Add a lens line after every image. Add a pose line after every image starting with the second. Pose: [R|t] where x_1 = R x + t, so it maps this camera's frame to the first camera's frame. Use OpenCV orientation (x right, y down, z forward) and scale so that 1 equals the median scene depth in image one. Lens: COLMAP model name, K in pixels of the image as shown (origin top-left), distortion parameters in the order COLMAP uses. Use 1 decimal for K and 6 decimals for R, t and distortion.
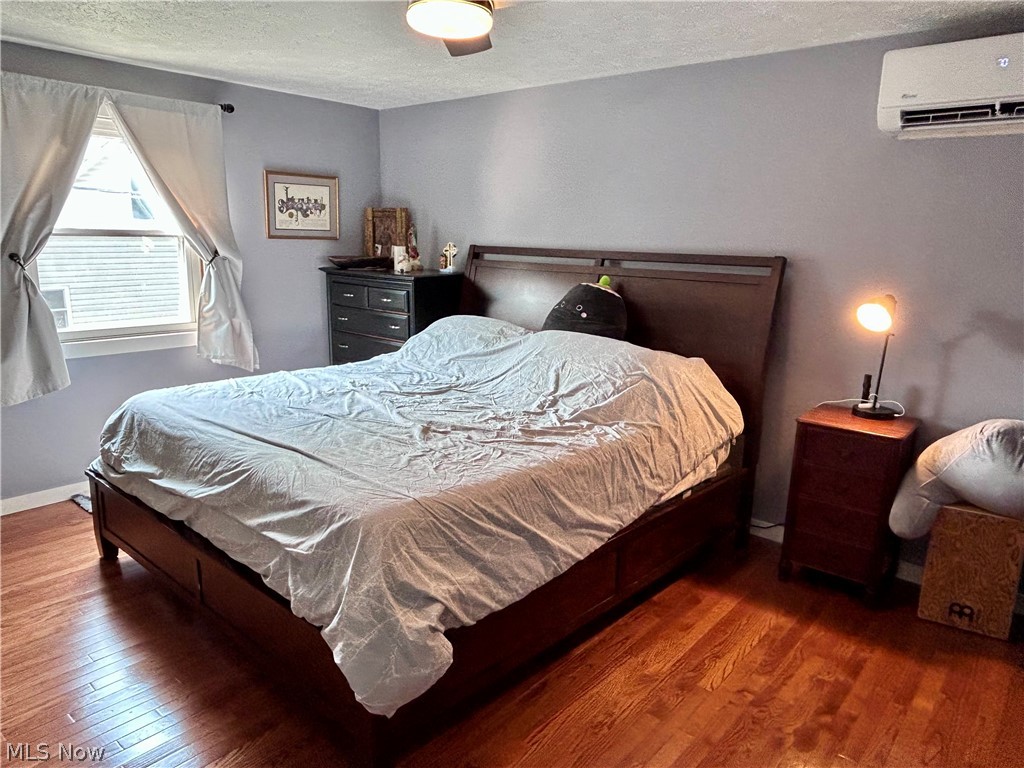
lens RADIAL K [[698.2, 0, 505.3], [0, 698.2, 384.8], [0, 0, 1]] dist [0.025199, -0.015624]
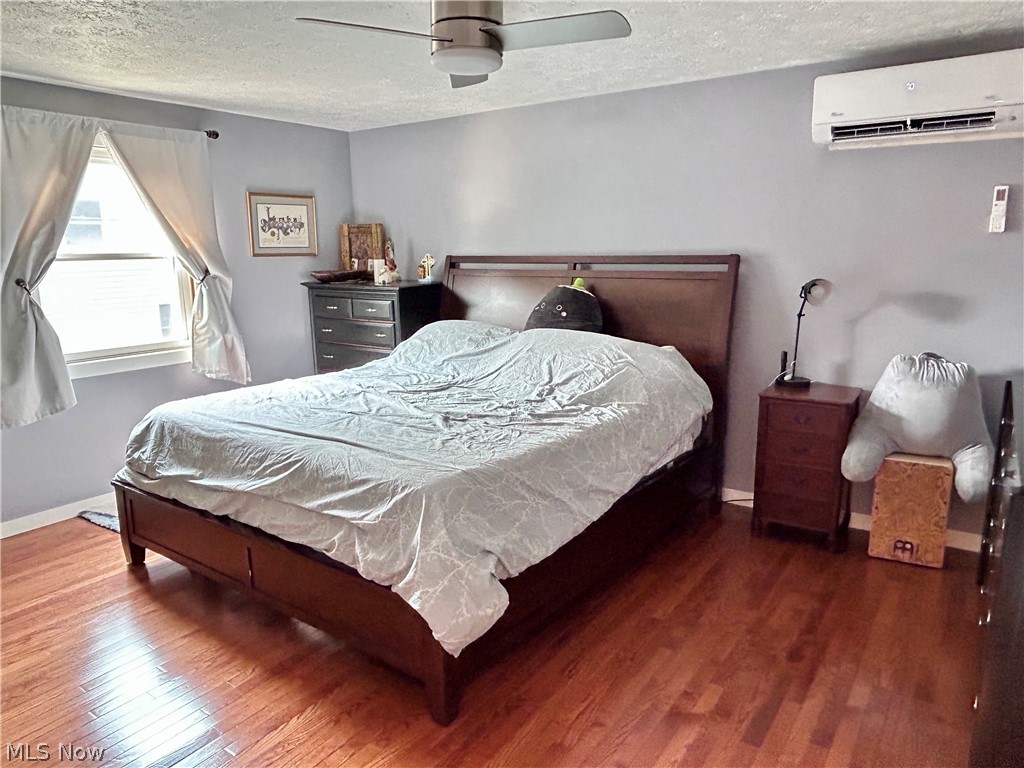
lens RADIAL K [[698.2, 0, 505.0], [0, 698.2, 389.3], [0, 0, 1]] dist [0.025199, -0.015624]
pose [[0.994145, -0.055507, 0.092708, -0.099027], [0.056514, 0.998368, -0.008270, 0.025860], [-0.092098, 0.013461, 0.995659, -0.103146]]
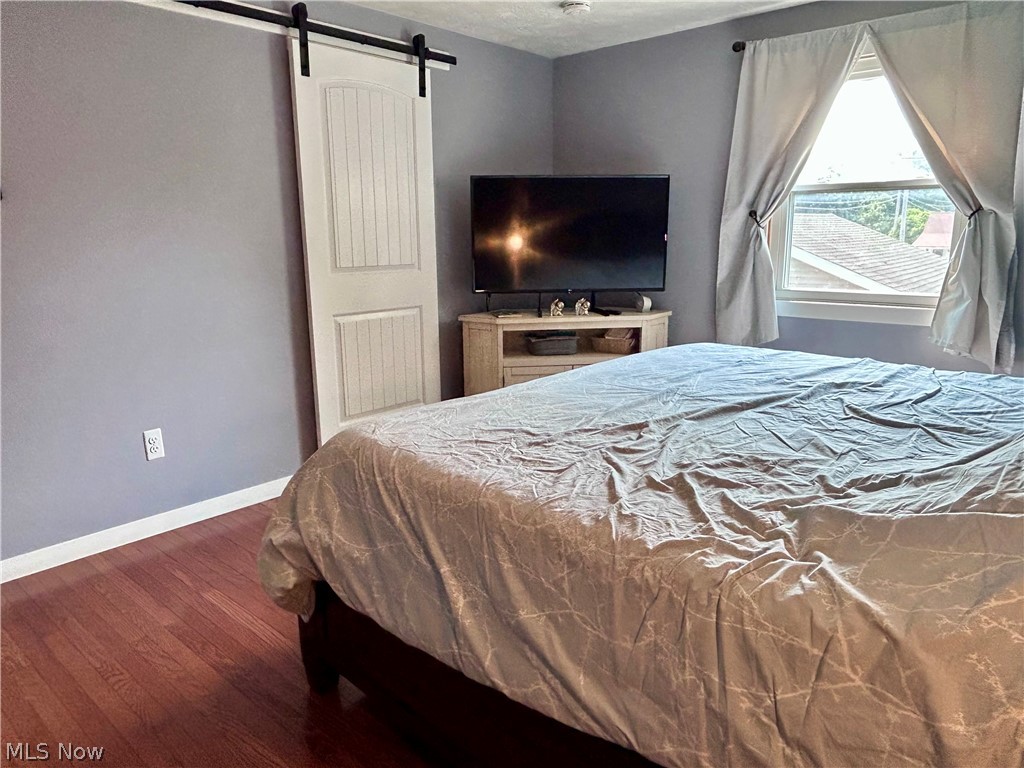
lens RADIAL K [[698.2, 0, 514.4], [0, 698.2, 377.8], [0, 0, 1]] dist [0.025199, -0.015624]
pose [[-0.010694, 0.184206, -0.982830, 0.448647], [-0.200306, 0.962569, 0.182588, -0.066705], [0.979675, 0.198819, 0.026604, 0.702801]]
